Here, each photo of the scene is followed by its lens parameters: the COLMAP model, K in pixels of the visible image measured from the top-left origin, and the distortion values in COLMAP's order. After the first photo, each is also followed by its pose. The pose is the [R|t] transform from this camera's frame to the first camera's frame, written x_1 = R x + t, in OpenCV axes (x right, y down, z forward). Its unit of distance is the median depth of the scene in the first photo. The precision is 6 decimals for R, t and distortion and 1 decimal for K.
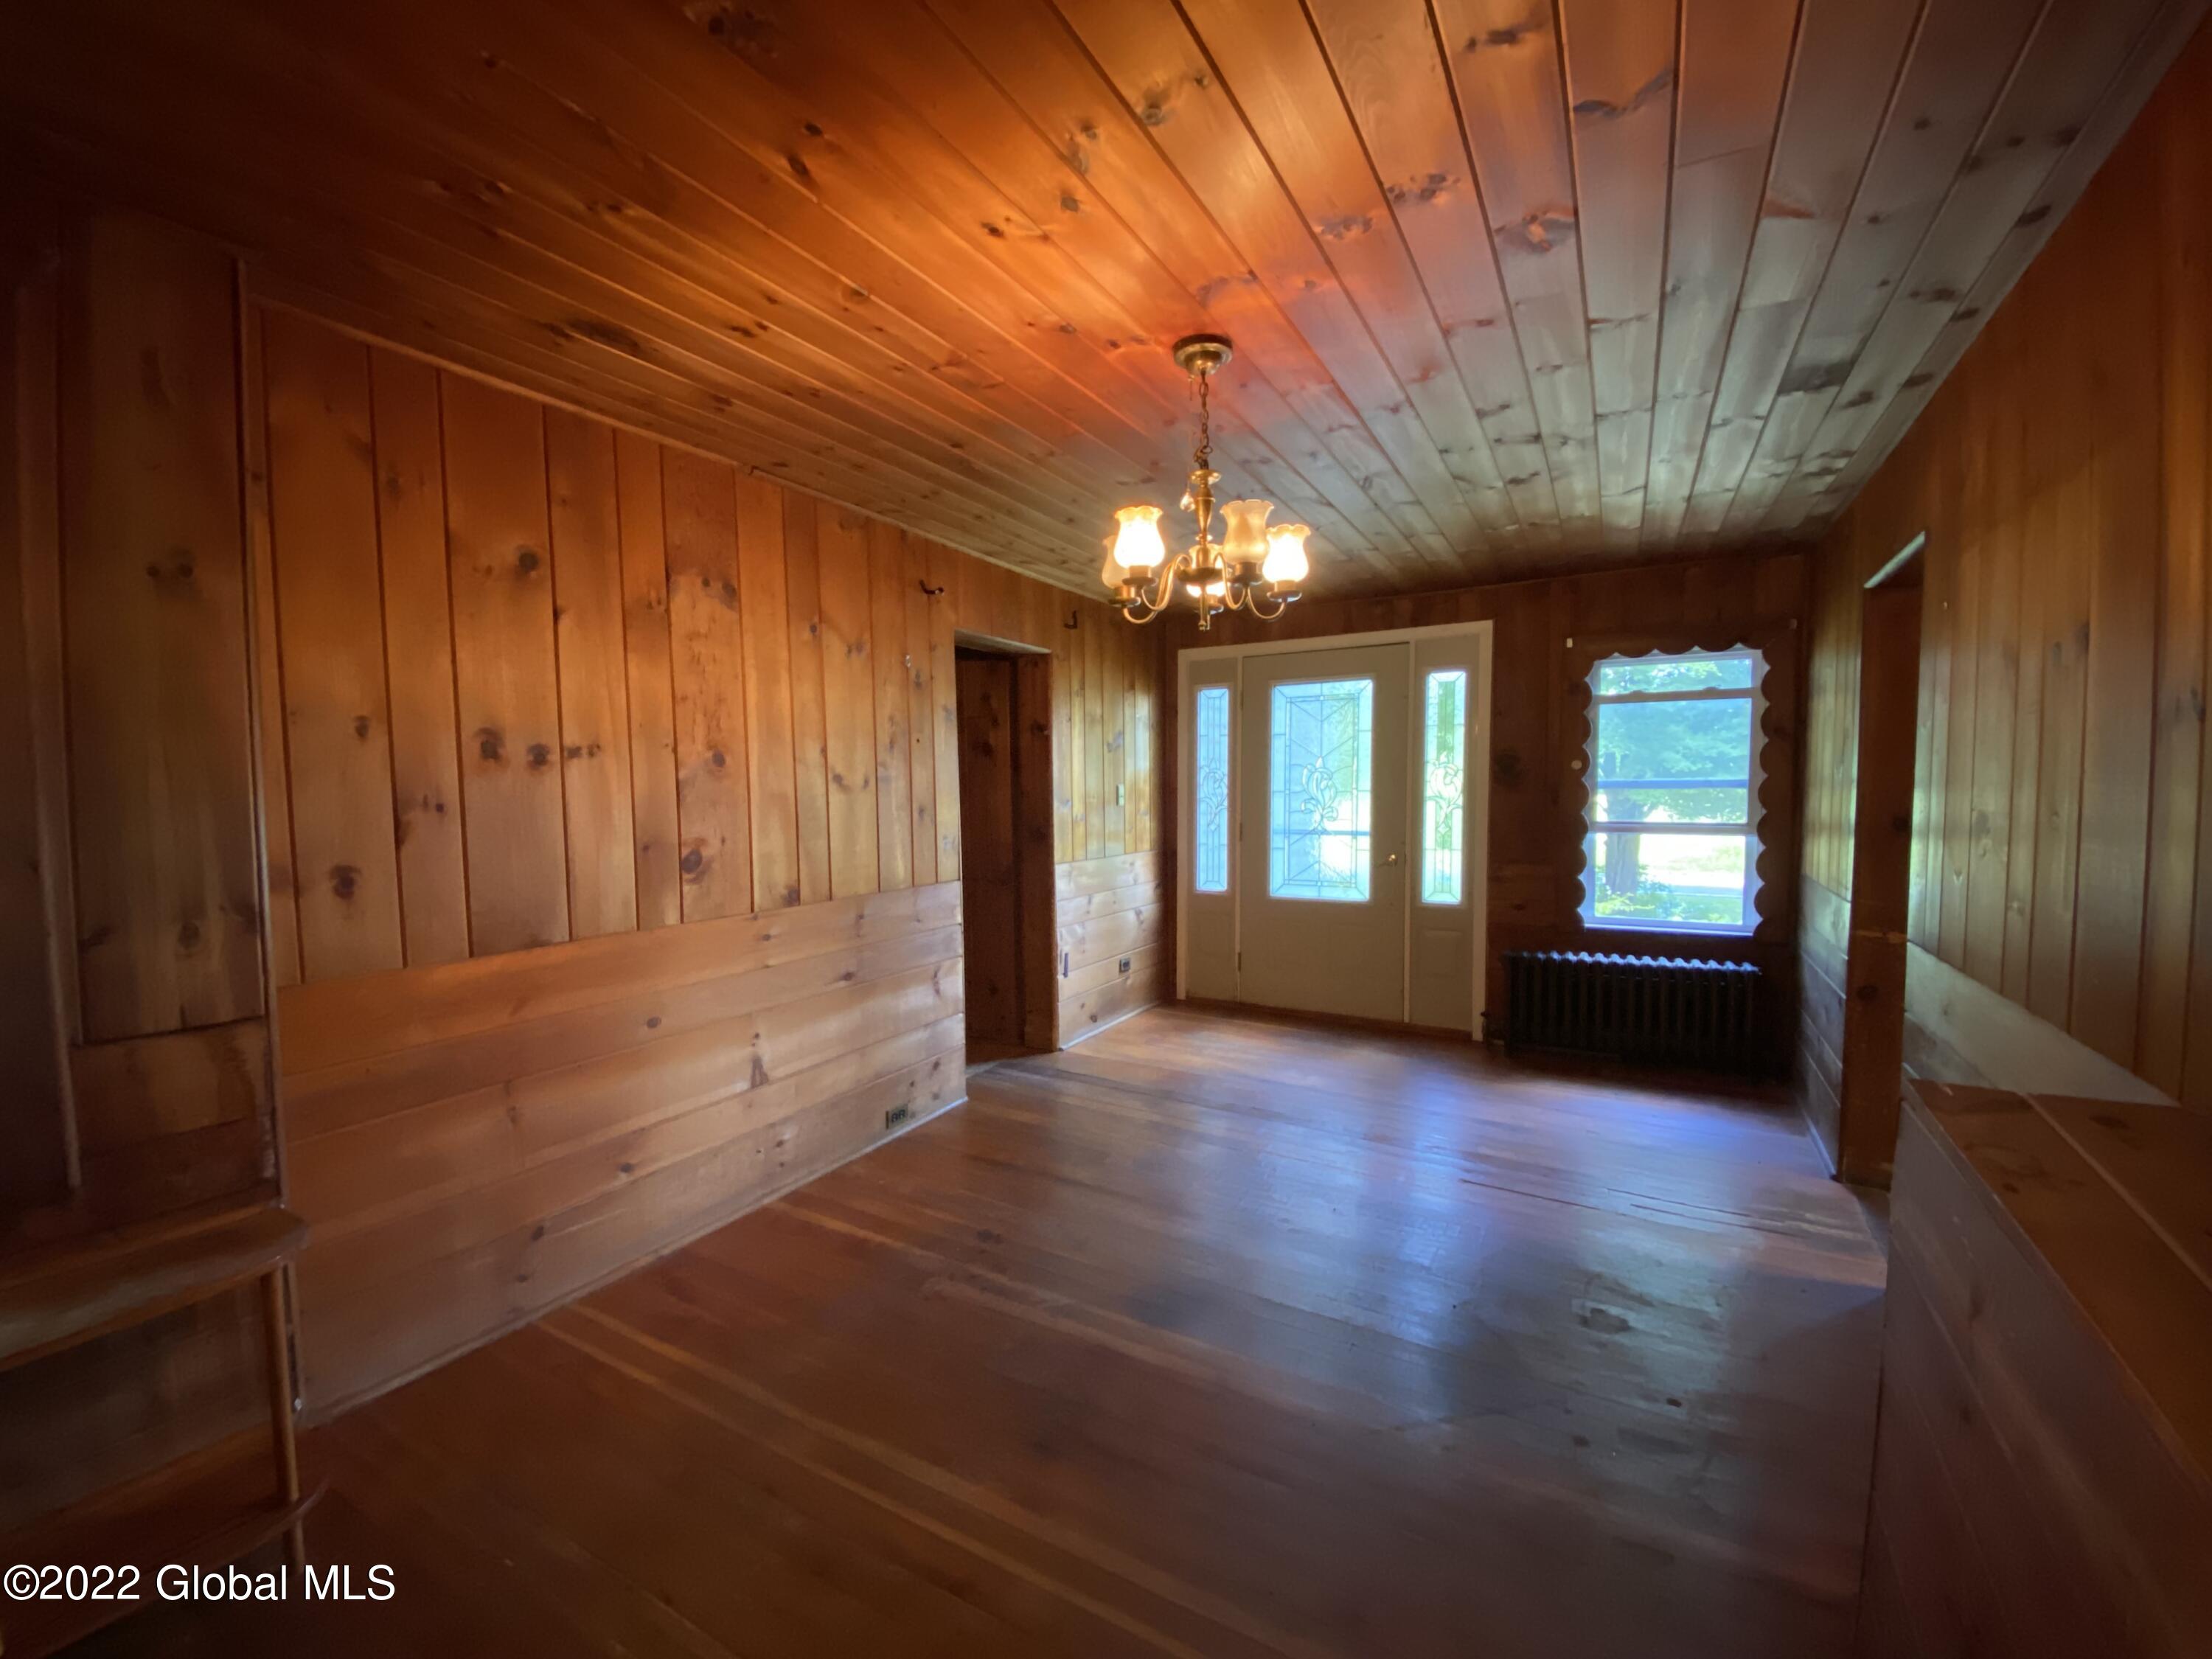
lens RADIAL K [[903.3, 0, 1106.0], [0, 903.3, 829.5], [0, 0, 1]] dist [0.069127, -0.045303]
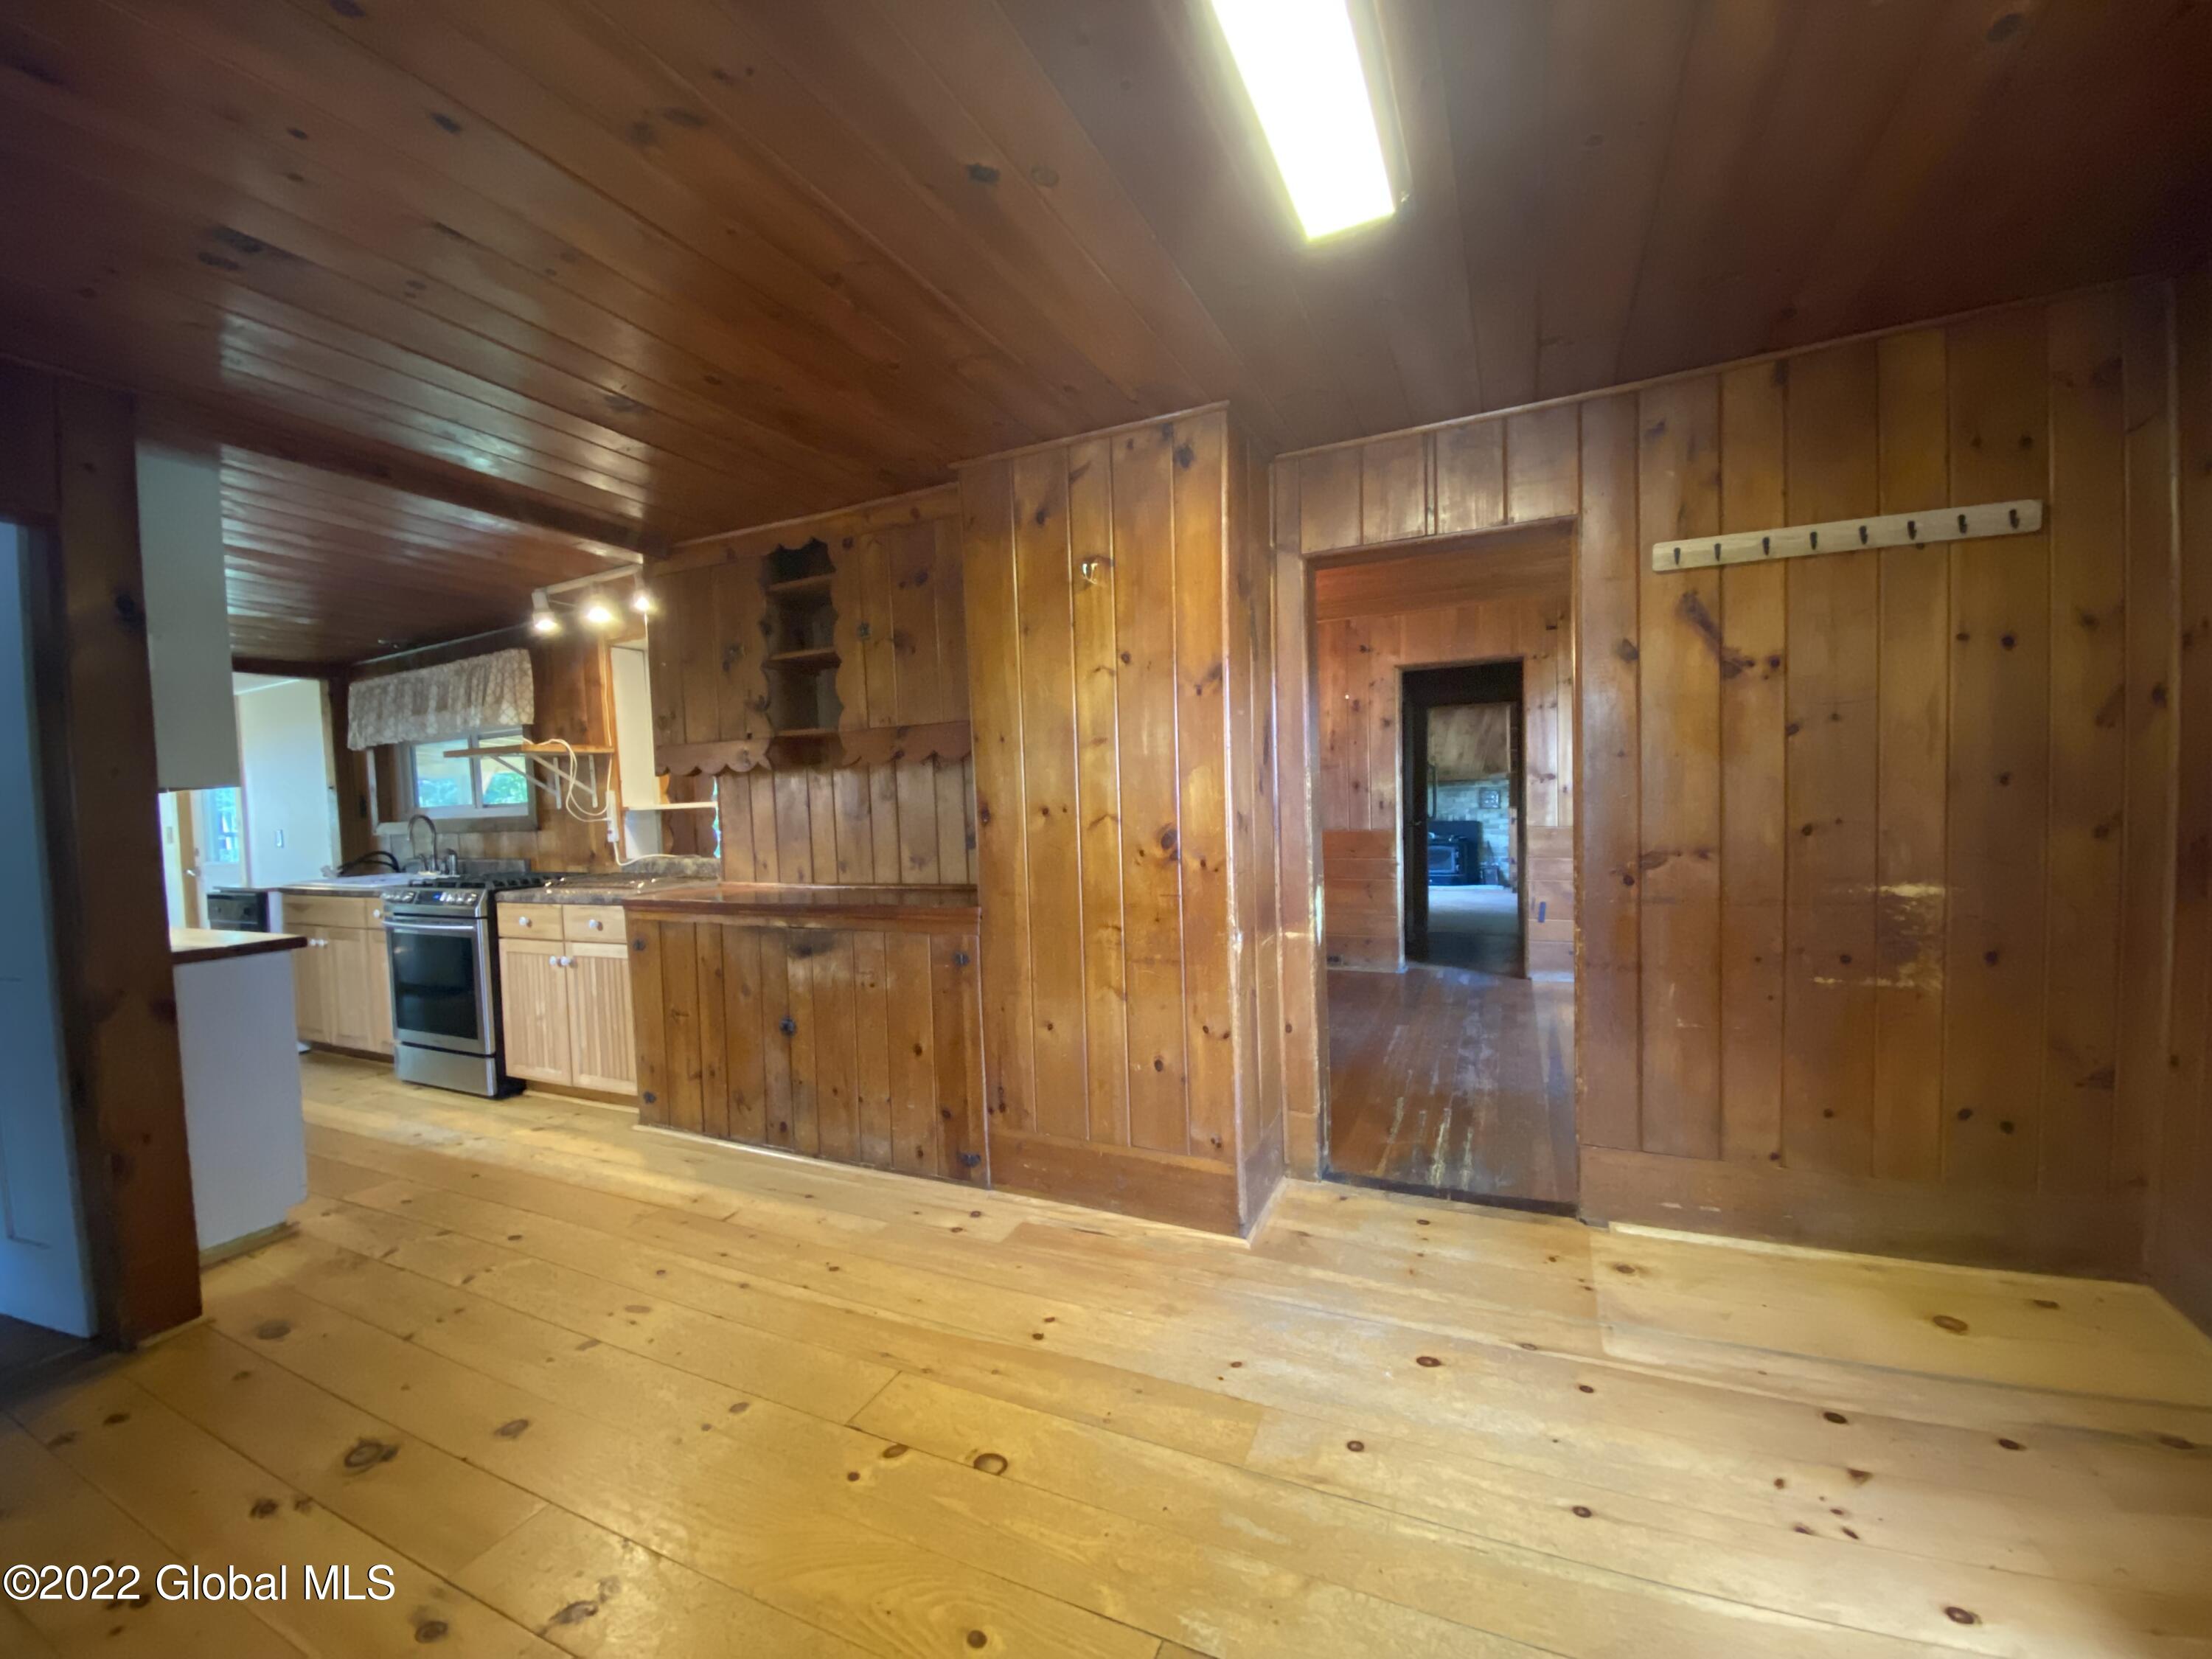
lens RADIAL K [[903.3, 0, 1106.0], [0, 903.3, 829.5], [0, 0, 1]] dist [0.069127, -0.045303]
pose [[0.082490, 0.048439, -0.995414, 1.584897], [-0.016557, 0.998747, 0.047229, -0.009945], [0.996454, 0.012585, 0.083188, 0.456708]]
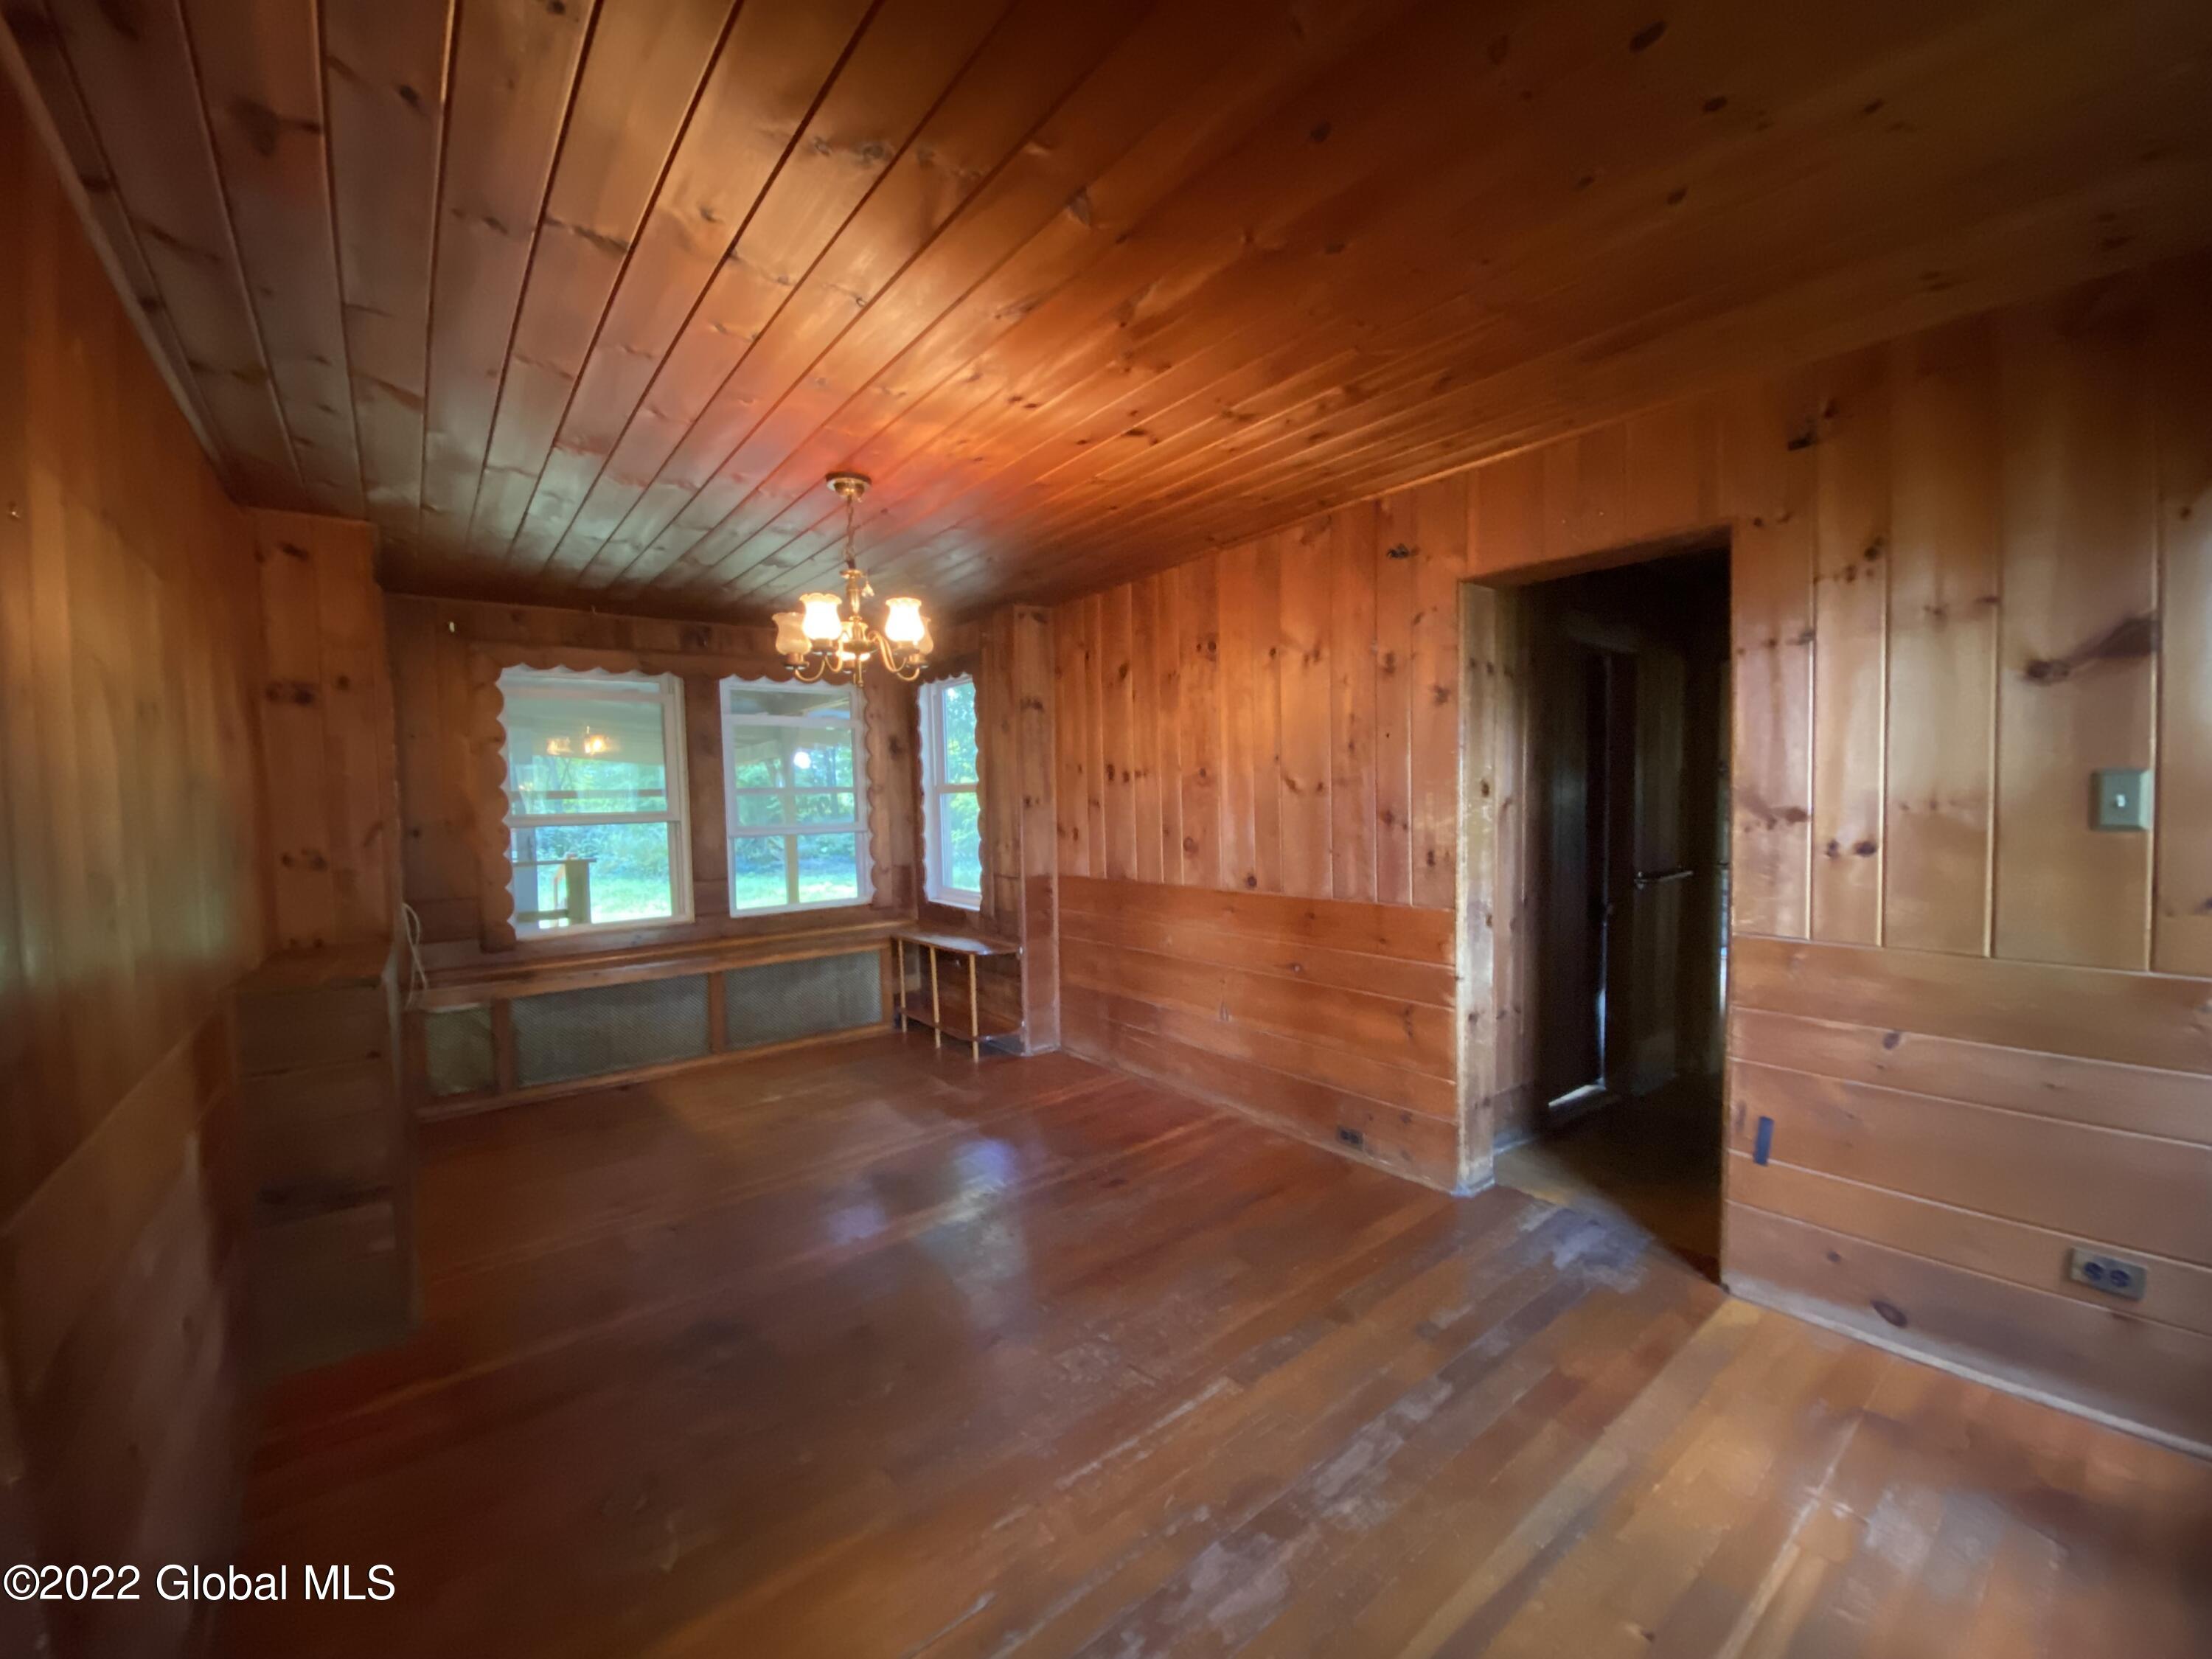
lens RADIAL K [[903.3, 0, 1106.0], [0, 903.3, 829.5], [0, 0, 1]] dist [0.069127, -0.045303]
pose [[-0.384134, 0.057988, -0.921455, 0.789396], [-0.014835, 0.997509, 0.068958, -0.071584], [0.923158, 0.040159, -0.382317, 1.215769]]
